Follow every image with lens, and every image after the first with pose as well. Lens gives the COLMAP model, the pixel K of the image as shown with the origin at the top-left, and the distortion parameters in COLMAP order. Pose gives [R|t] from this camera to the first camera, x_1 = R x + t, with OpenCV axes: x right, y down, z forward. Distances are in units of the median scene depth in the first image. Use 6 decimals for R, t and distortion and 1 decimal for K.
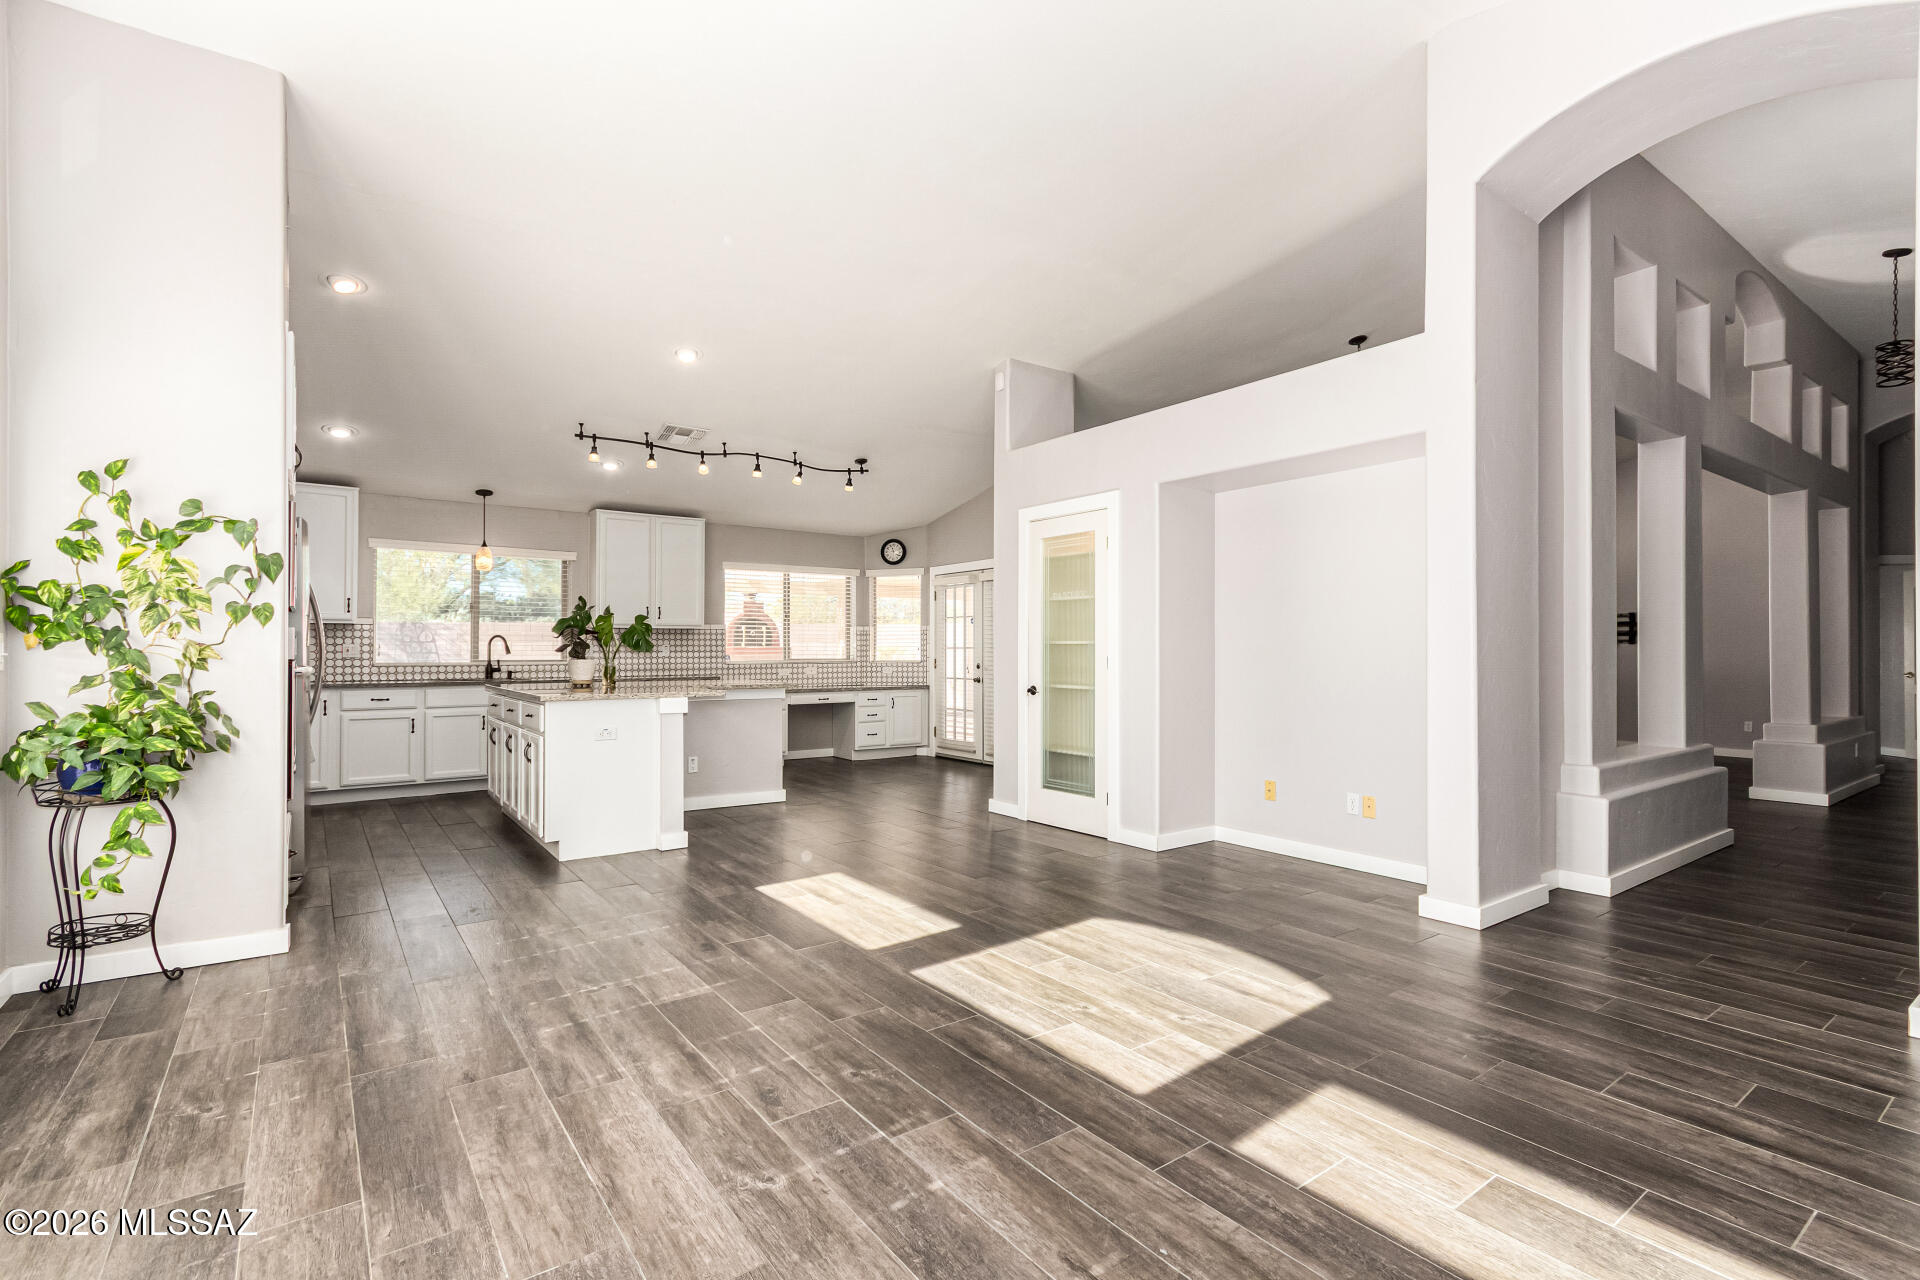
lens RADIAL K [[892.7, 0, 969.4], [0, 892.7, 637.3], [0, 0, 1]] dist [0.008013, 0.000597]
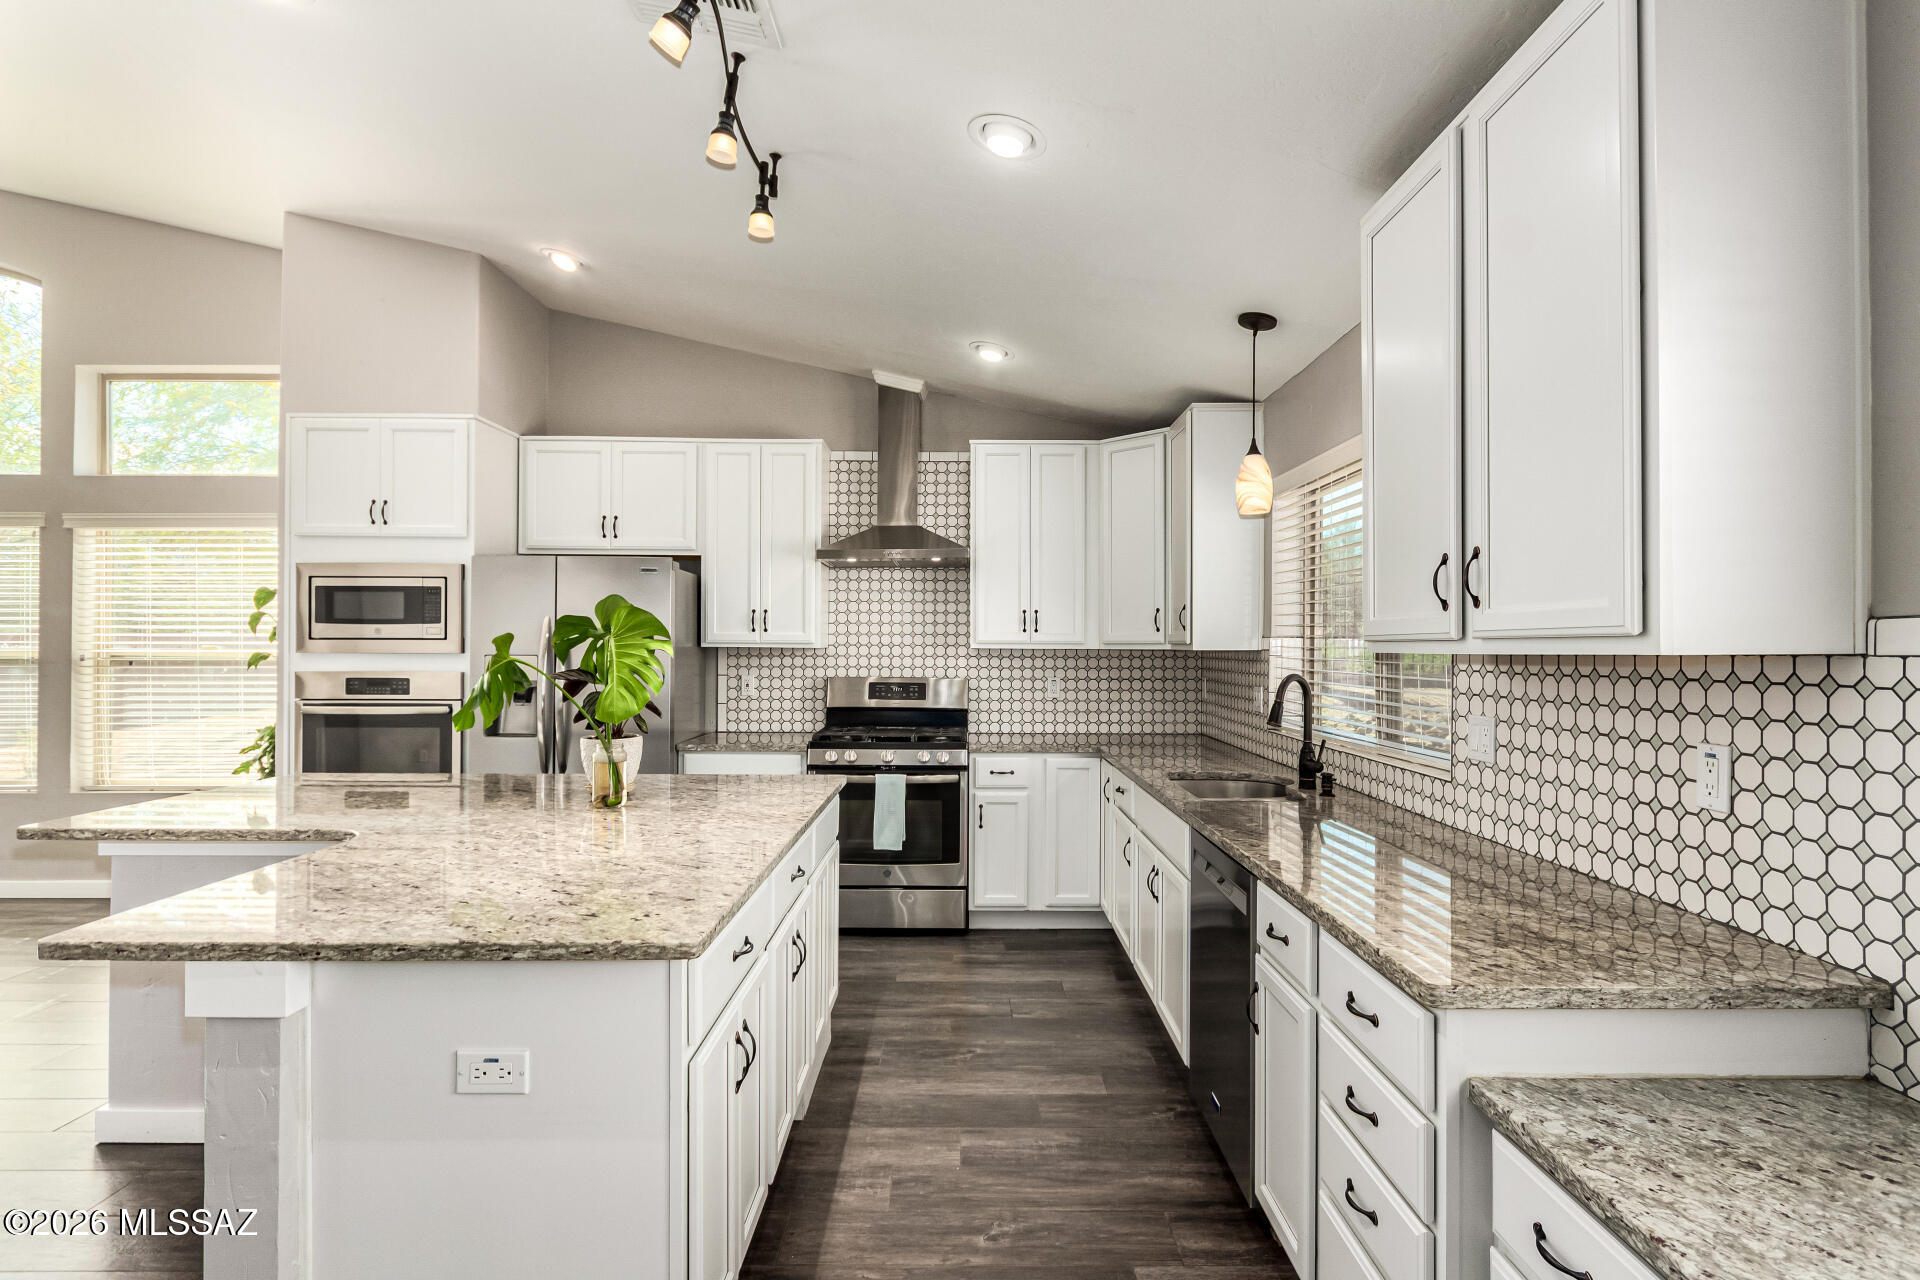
lens RADIAL K [[954.1, 0, 1004.5], [0, 954.1, 642.5], [0, 0, 1]] dist [-0.007932, -0.000581]
pose [[-0.577040, -0.006353, -0.816691, -0.282248], [0.006874, 0.999897, -0.012635, -0.027129], [0.816687, -0.012905, -0.576937, 2.565845]]
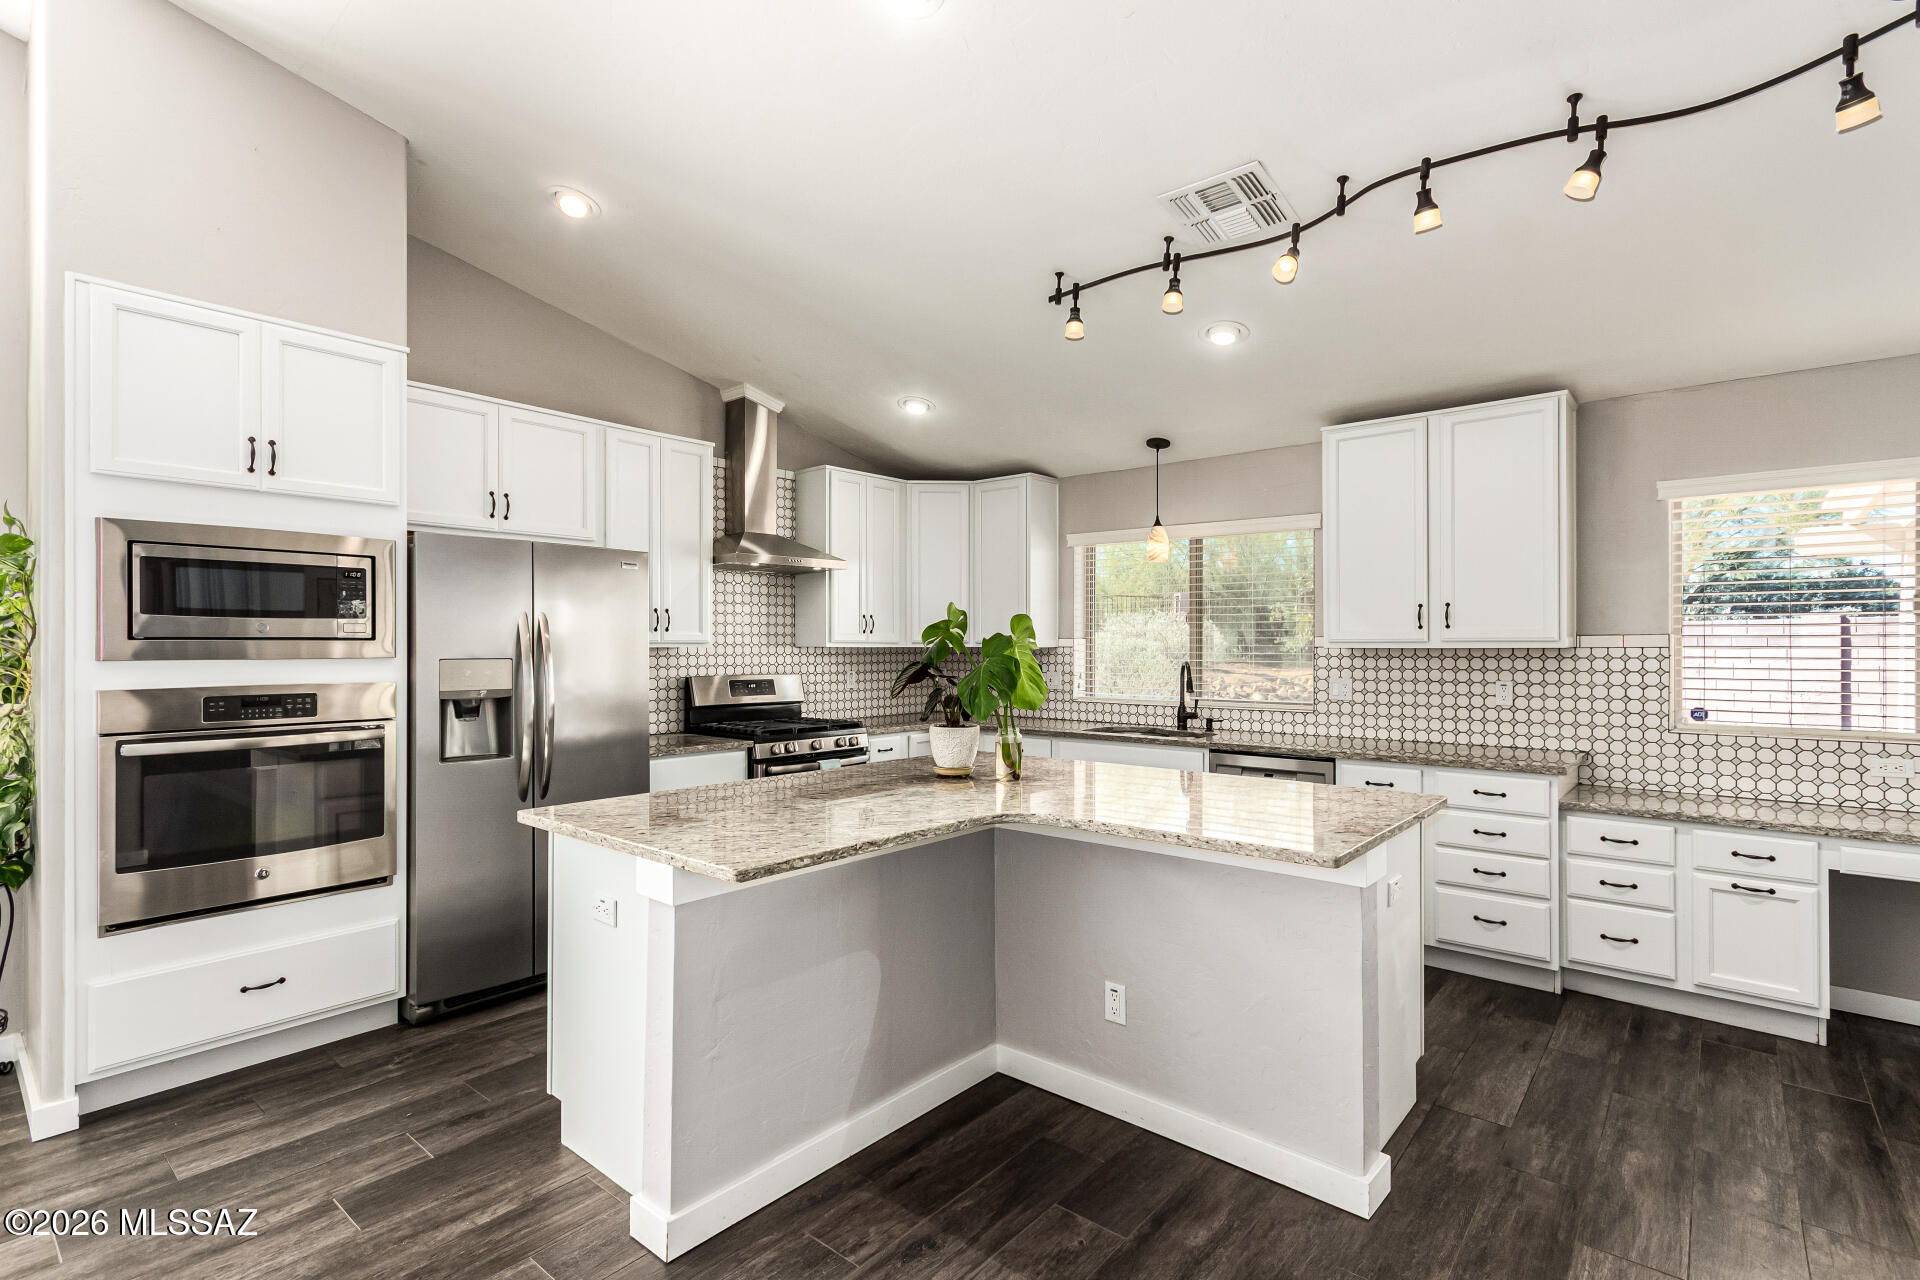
lens RADIAL K [[892.7, 0, 986.6], [0, 892.7, 642.4], [0, 0, 1]] dist [0.008013, 0.000597]
pose [[0.240327, -0.002664, -0.970688, 0.133287], [0.013235, 0.999912, 0.000533, -0.042029], [0.970602, -0.012975, 0.240341, 1.603103]]
